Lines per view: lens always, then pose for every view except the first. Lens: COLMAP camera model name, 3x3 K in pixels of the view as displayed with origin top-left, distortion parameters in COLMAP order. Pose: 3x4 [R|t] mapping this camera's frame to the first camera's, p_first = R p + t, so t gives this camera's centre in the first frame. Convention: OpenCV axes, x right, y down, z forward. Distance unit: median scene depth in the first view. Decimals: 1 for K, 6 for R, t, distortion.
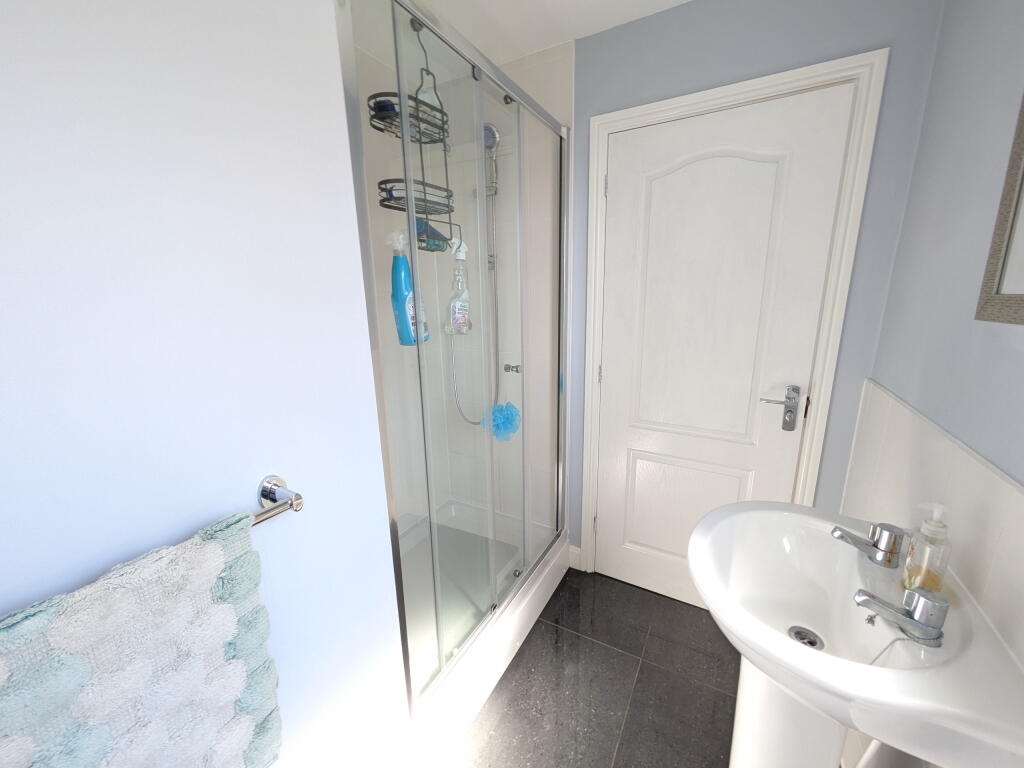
lens RADIAL K [[406.7, 0, 517.1], [0, 406.7, 387.3], [0, 0, 1]] dist [-0.000440, 0.000492]
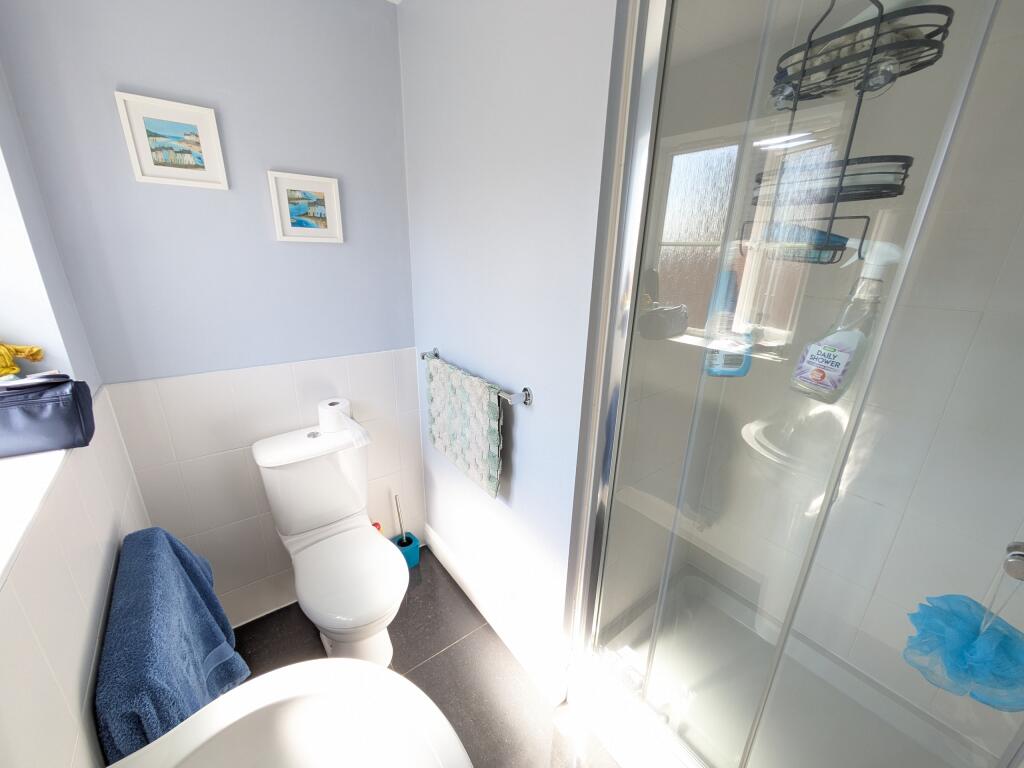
lens RADIAL K [[406.7, 0, 517.1], [0, 406.7, 387.3], [0, 0, 1]] dist [-0.000440, 0.000492]
pose [[-0.382036, 0.301387, -0.873621, 0.606326], [-0.230512, 0.884370, 0.405899, -0.303214], [0.894937, 0.356448, -0.268388, 0.777286]]
